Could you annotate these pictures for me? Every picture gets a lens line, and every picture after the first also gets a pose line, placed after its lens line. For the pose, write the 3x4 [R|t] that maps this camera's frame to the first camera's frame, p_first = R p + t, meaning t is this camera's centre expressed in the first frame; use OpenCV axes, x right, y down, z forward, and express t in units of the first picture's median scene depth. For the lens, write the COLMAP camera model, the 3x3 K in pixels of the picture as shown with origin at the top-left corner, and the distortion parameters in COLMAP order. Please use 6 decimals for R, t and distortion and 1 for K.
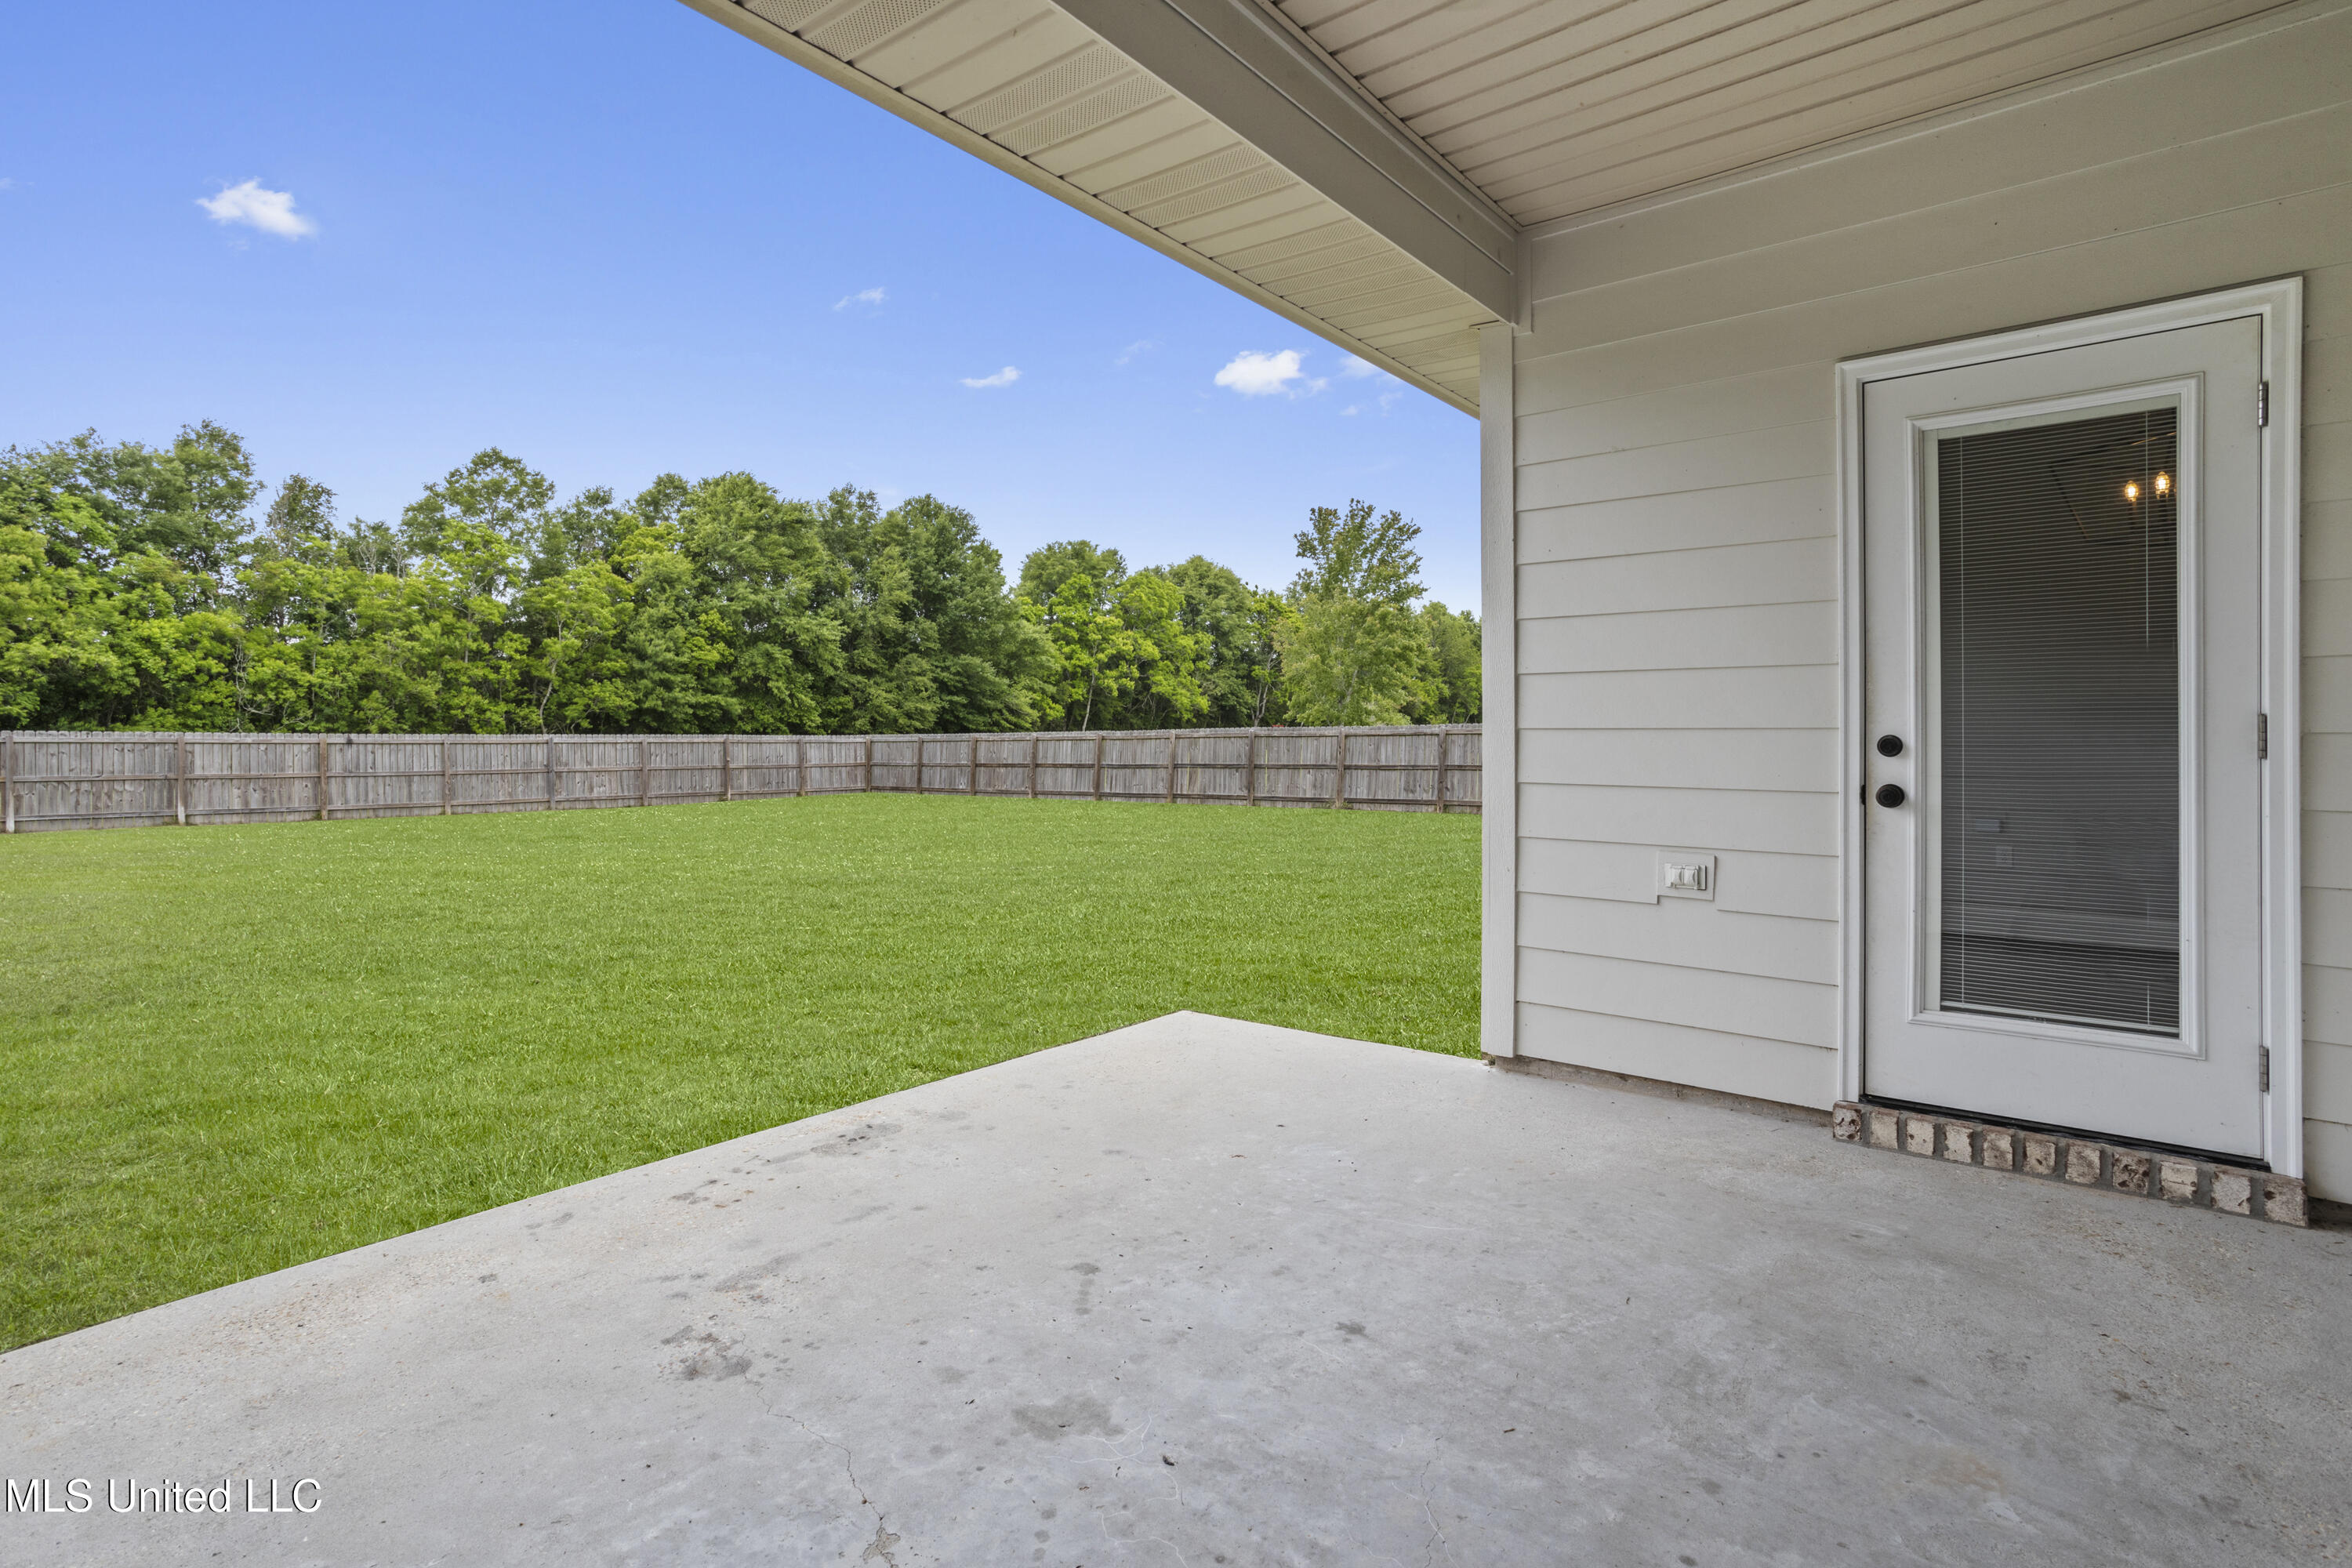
lens RADIAL K [[1143.4, 0, 1171.1], [0, 1143.4, 767.3], [0, 0, 1]] dist [-0.049521, 0.027141]
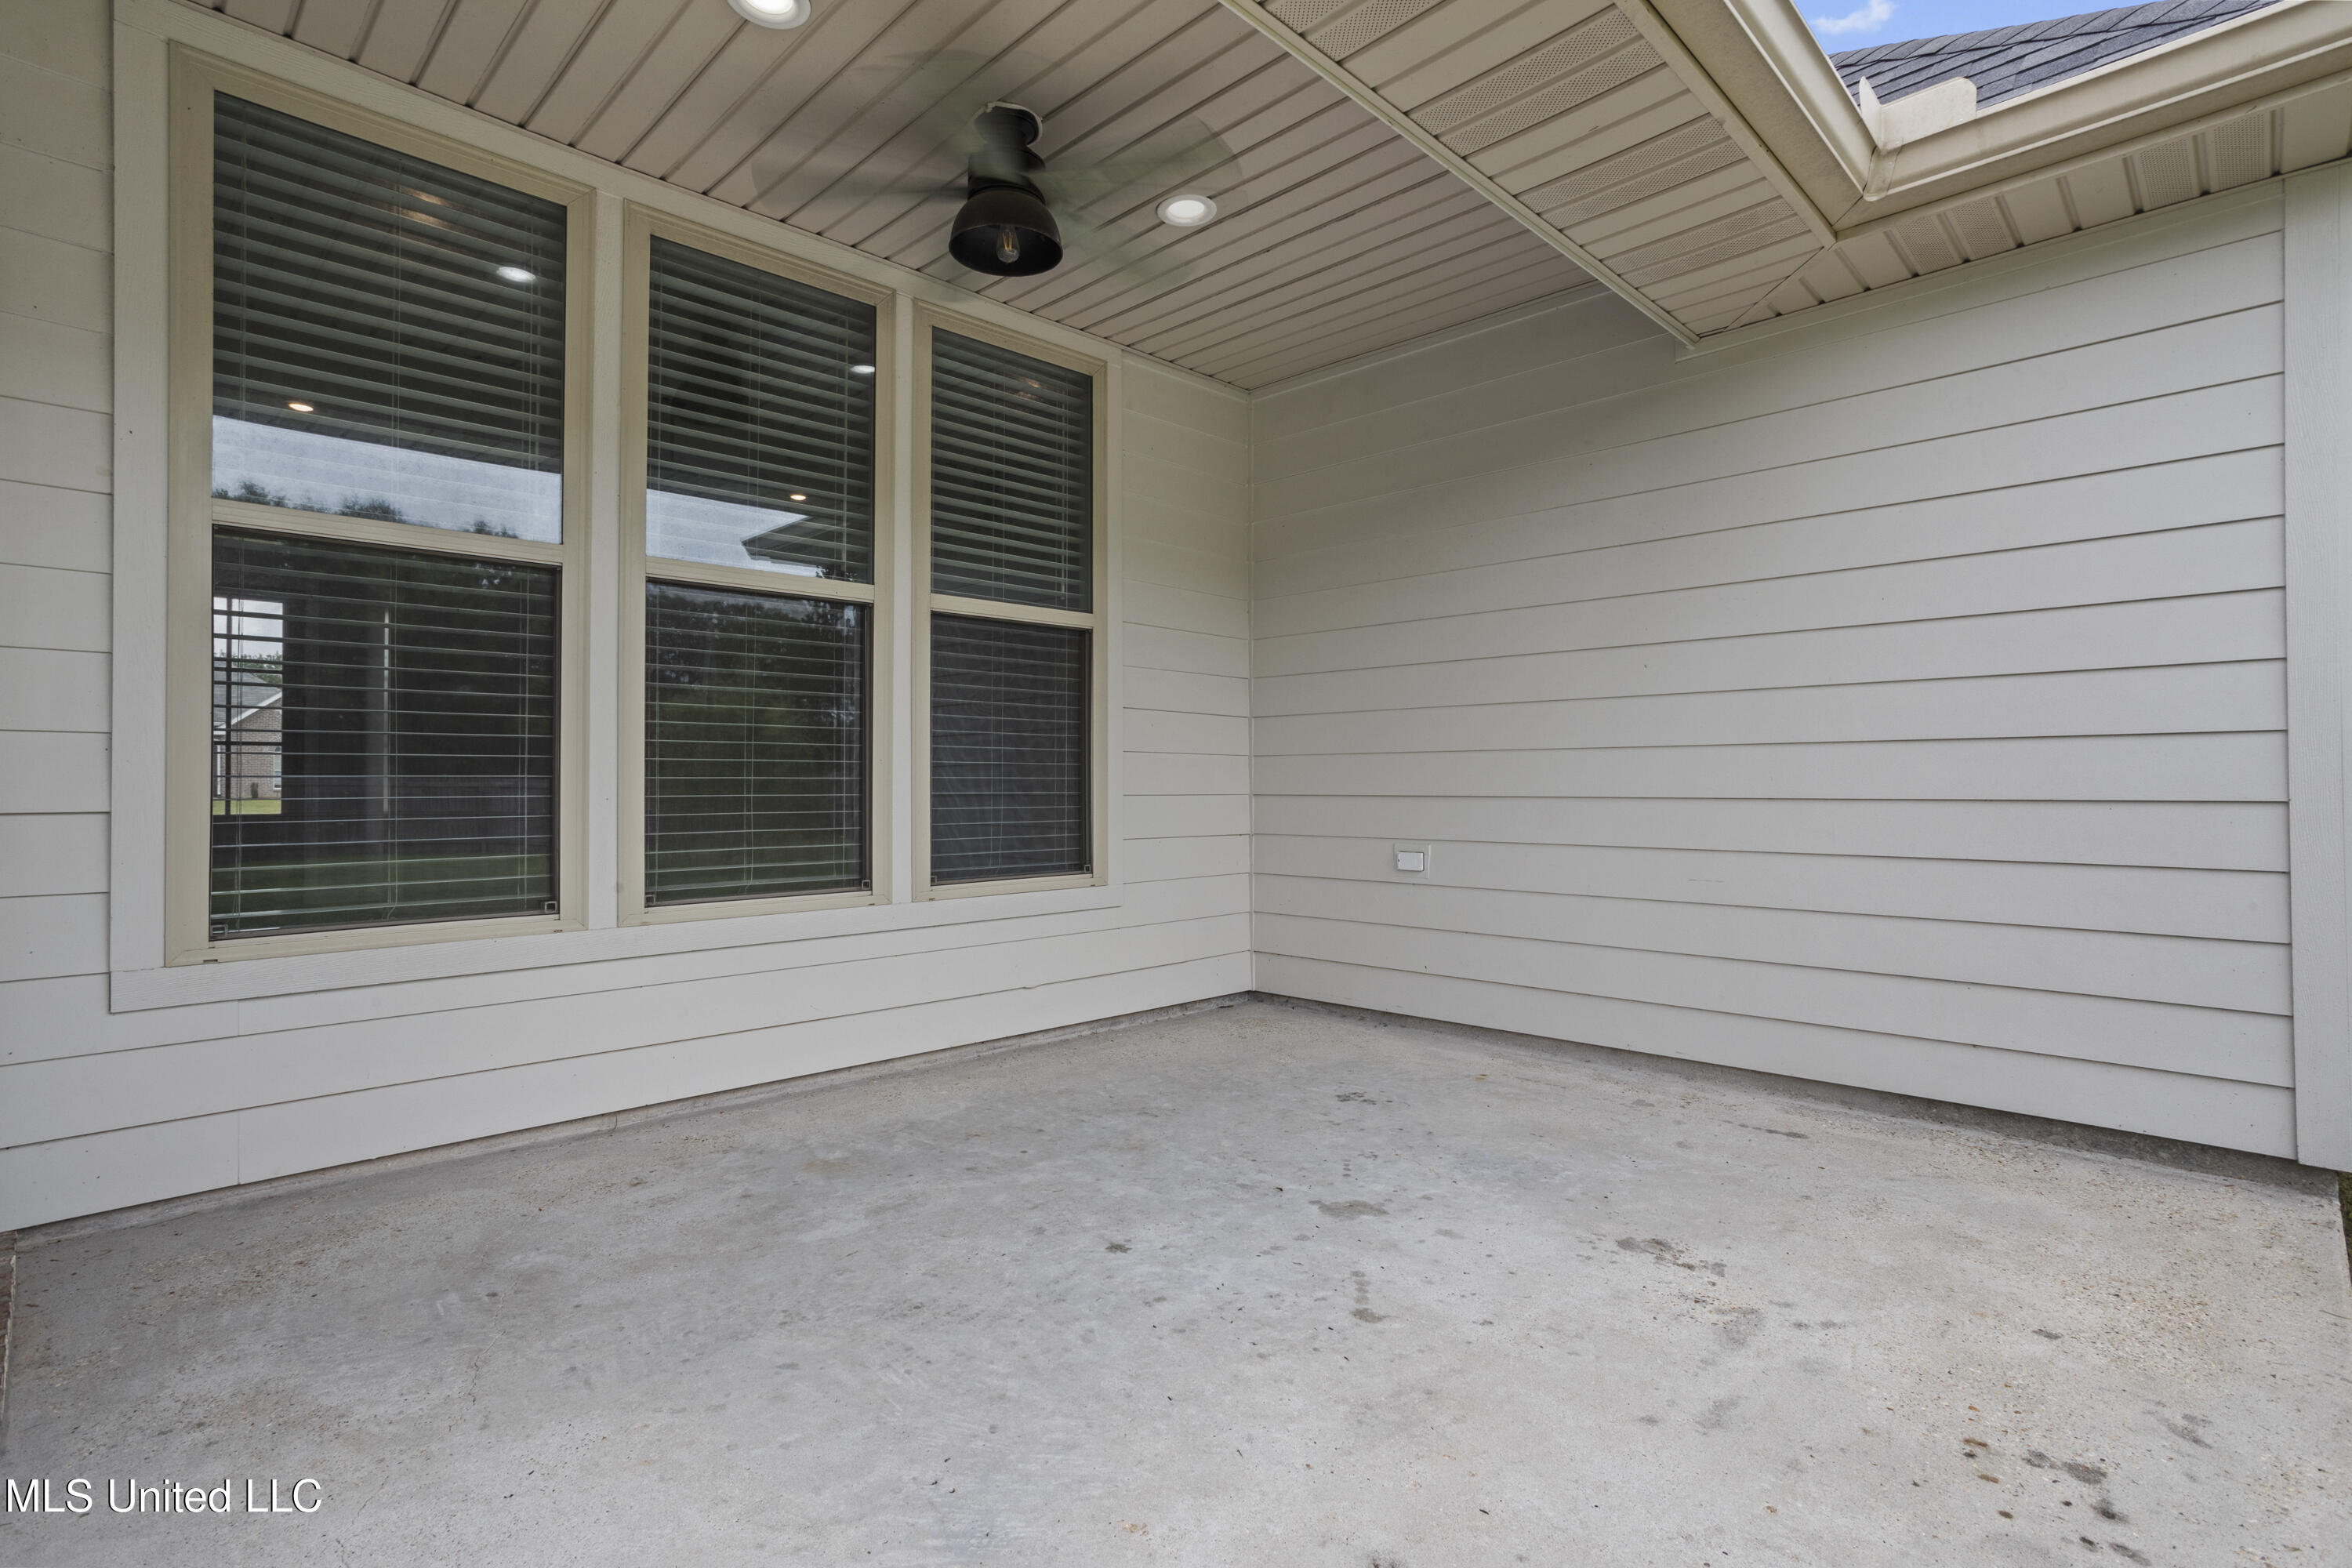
lens RADIAL K [[1143.4, 0, 1171.1], [0, 1143.4, 767.3], [0, 0, 1]] dist [-0.049521, 0.027141]
pose [[-0.994449, 0.004323, 0.105127, -0.017305], [0.004531, 0.999988, 0.001741, 0.003832], [-0.105118, 0.002208, -0.994457, 2.070374]]
